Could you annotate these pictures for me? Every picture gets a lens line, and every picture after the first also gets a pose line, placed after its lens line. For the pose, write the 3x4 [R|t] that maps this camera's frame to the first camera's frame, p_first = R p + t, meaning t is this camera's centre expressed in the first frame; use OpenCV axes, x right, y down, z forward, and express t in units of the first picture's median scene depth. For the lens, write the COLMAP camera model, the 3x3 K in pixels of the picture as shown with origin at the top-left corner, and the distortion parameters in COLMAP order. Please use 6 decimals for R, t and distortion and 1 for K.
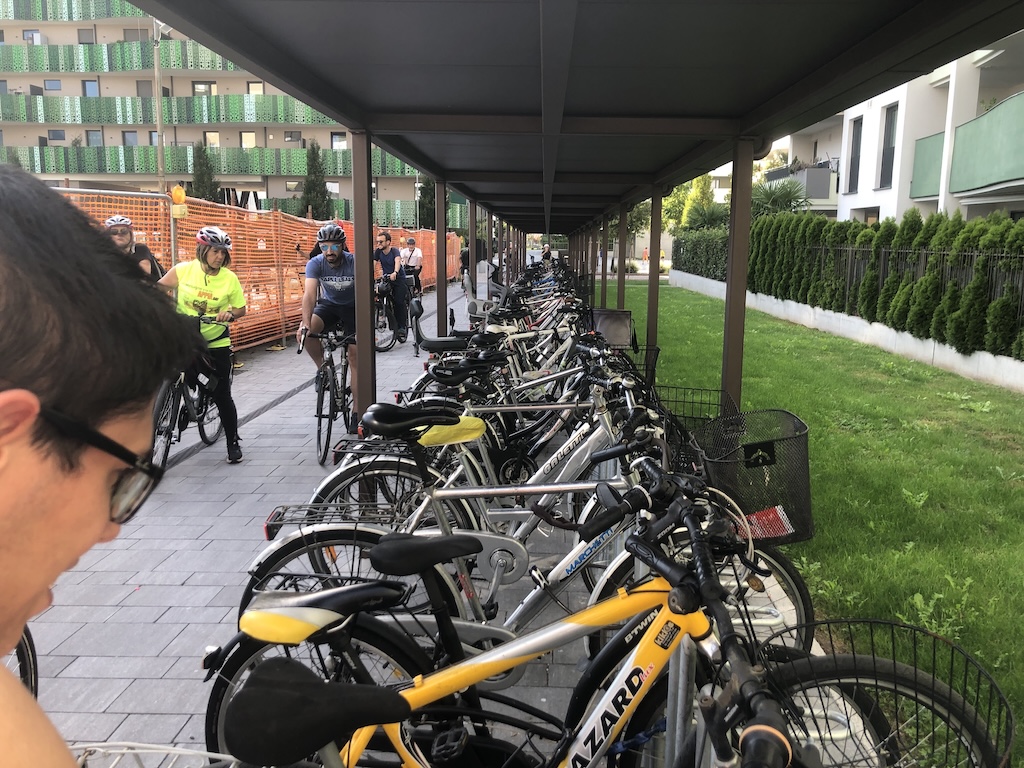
lens RADIAL K [[827.1, 0, 514.0], [0, 827.1, 383.7], [0, 0, 1]] dist [0.012699, -0.009728]
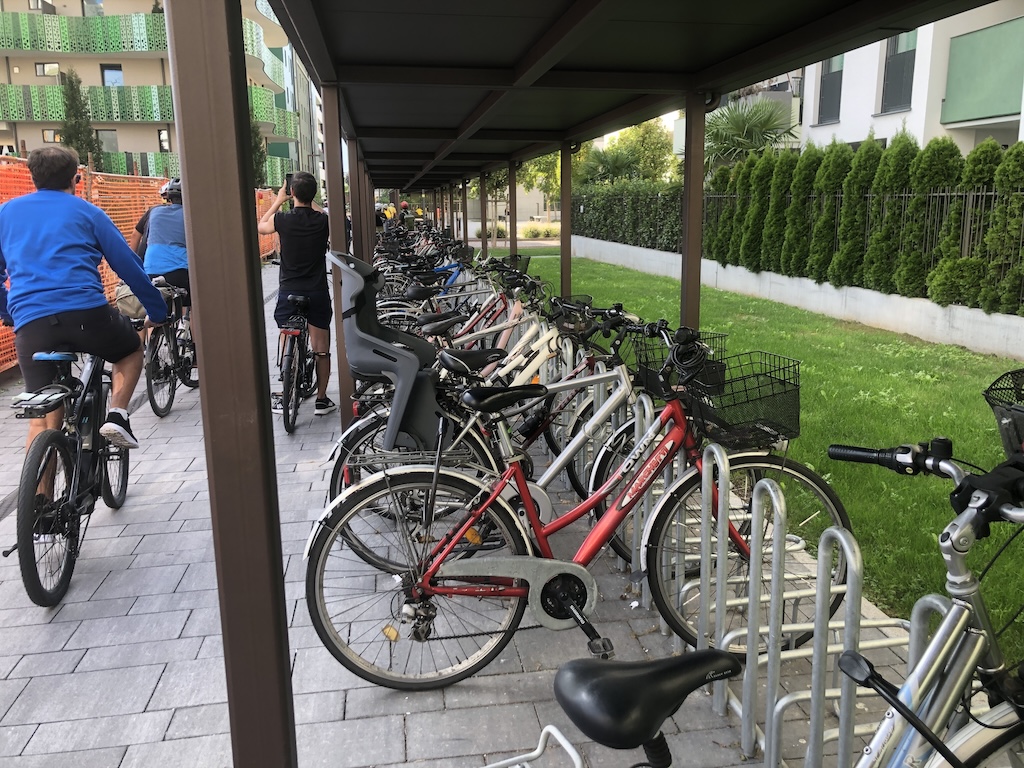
lens RADIAL K [[827.1, 0, 510.6], [0, 827.1, 384.6], [0, 0, 1]] dist [0.012699, -0.009728]
pose [[0.980984, -0.060652, 0.184367, -0.014898], [0.052375, 0.997403, 0.049442, -0.049309], [-0.186887, -0.038845, 0.981613, 0.312278]]
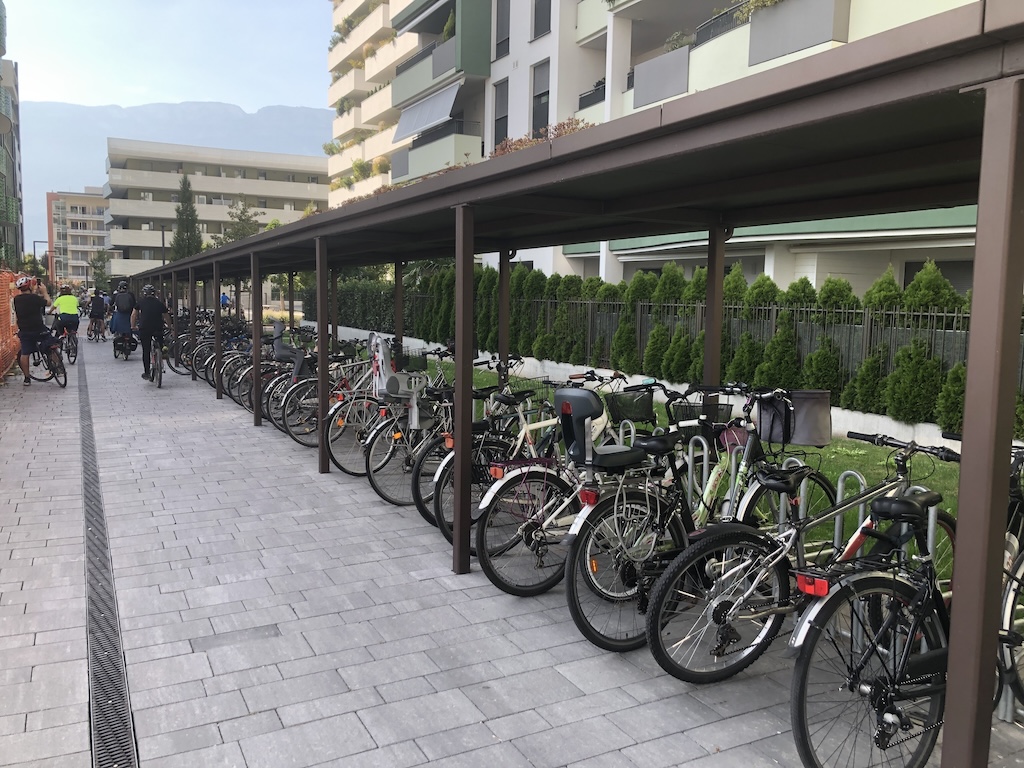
lens RADIAL K [[827.1, 0, 511.3], [0, 827.1, 382.8], [0, 0, 1]] dist [0.012699, -0.009728]
pose [[0.865949, -0.043366, 0.498248, -0.097965], [0.073151, 0.996502, -0.040402, -0.017605], [-0.494753, 0.071433, 0.866093, 0.104084]]
